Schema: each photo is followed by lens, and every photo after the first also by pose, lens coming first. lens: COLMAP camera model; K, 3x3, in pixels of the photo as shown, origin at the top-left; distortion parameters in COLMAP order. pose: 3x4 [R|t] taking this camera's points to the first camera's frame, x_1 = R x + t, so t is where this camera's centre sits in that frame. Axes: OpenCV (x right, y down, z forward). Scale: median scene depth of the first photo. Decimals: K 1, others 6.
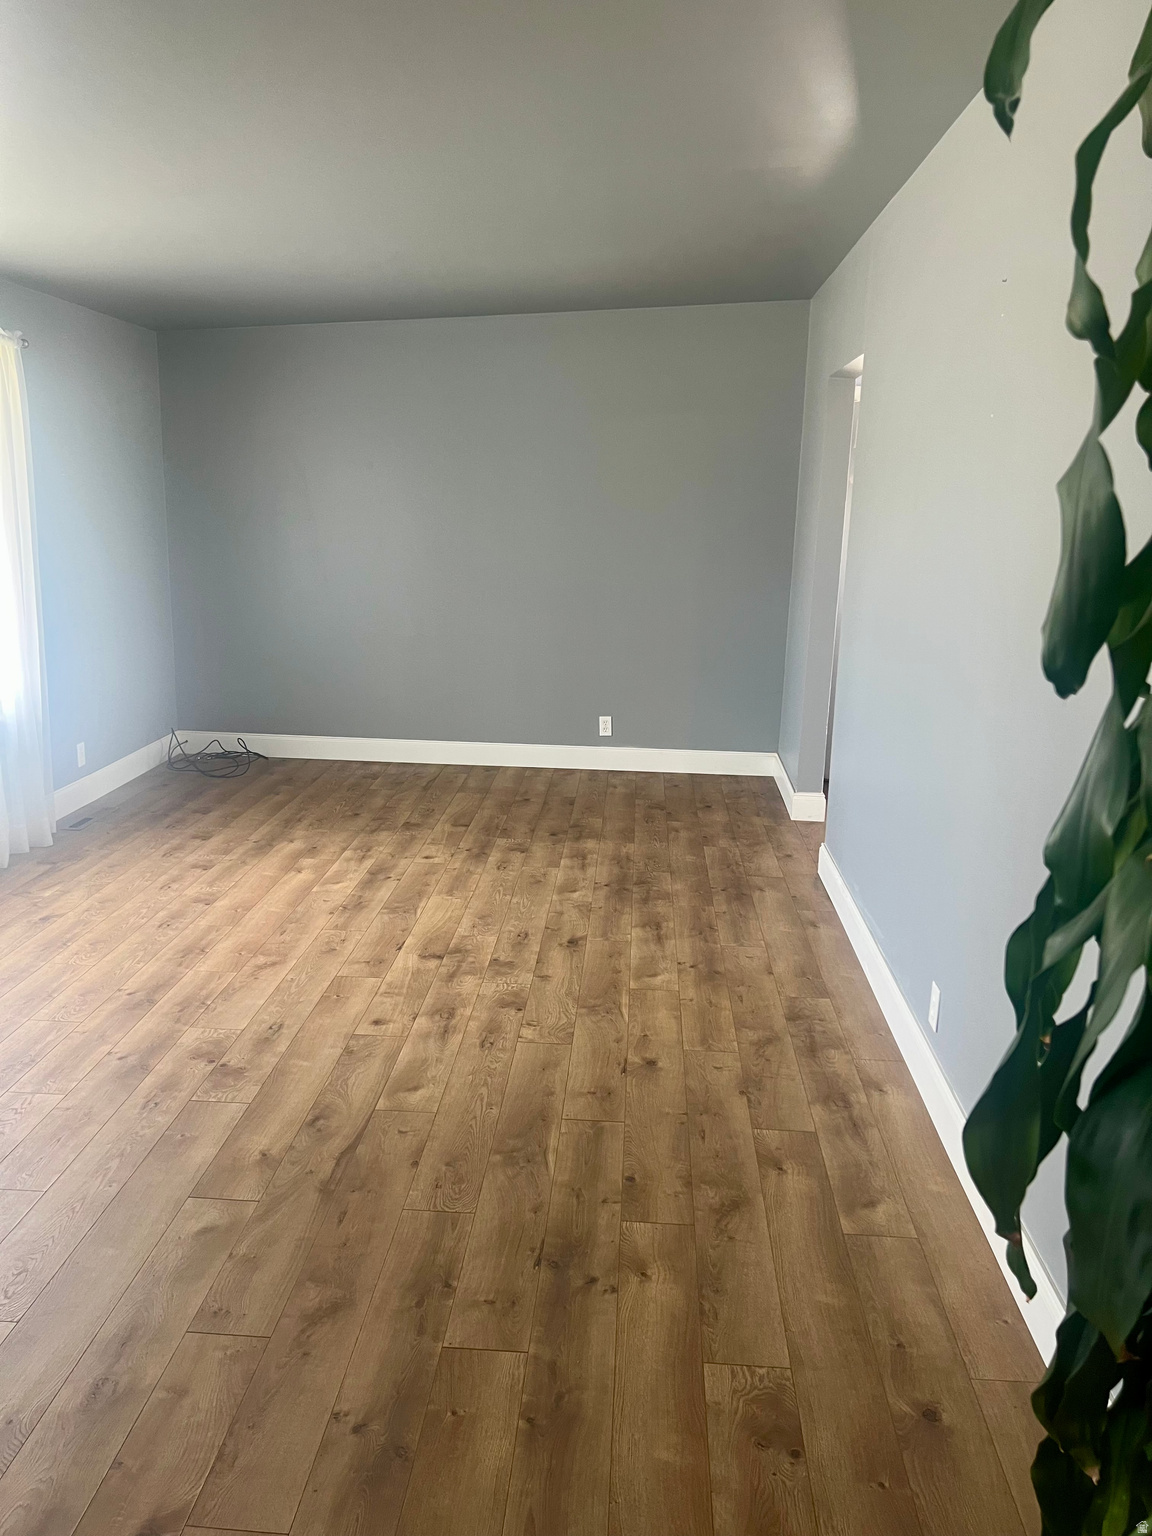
lens RADIAL K [[1151.3, 0, 581.4], [0, 1151.3, 763.4], [0, 0, 1]] dist [0.041457, -0.059790]
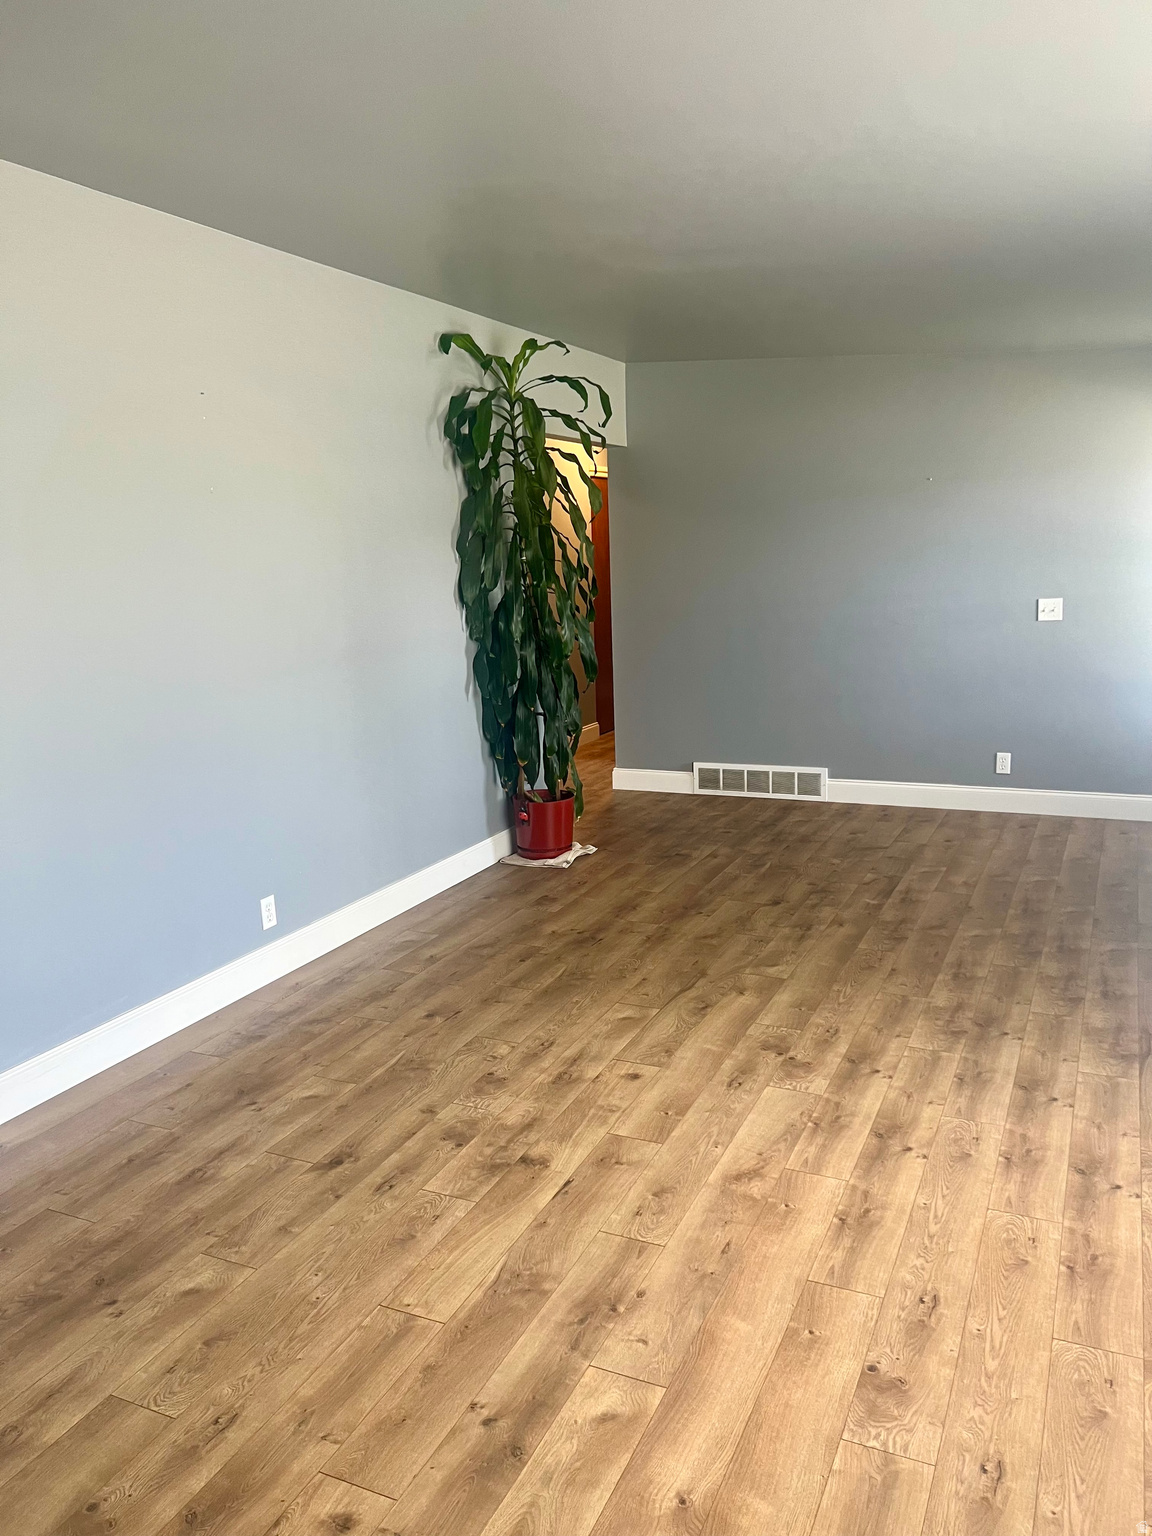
lens RADIAL K [[1151.3, 0, 574.5], [0, 1151.3, 770.7], [0, 0, 1]] dist [0.041457, -0.059790]
pose [[-0.927810, -0.071310, 0.366173, -0.442560], [0.086075, 0.914154, 0.396123, -0.385485], [-0.362986, 0.399045, -0.842024, 1.637158]]
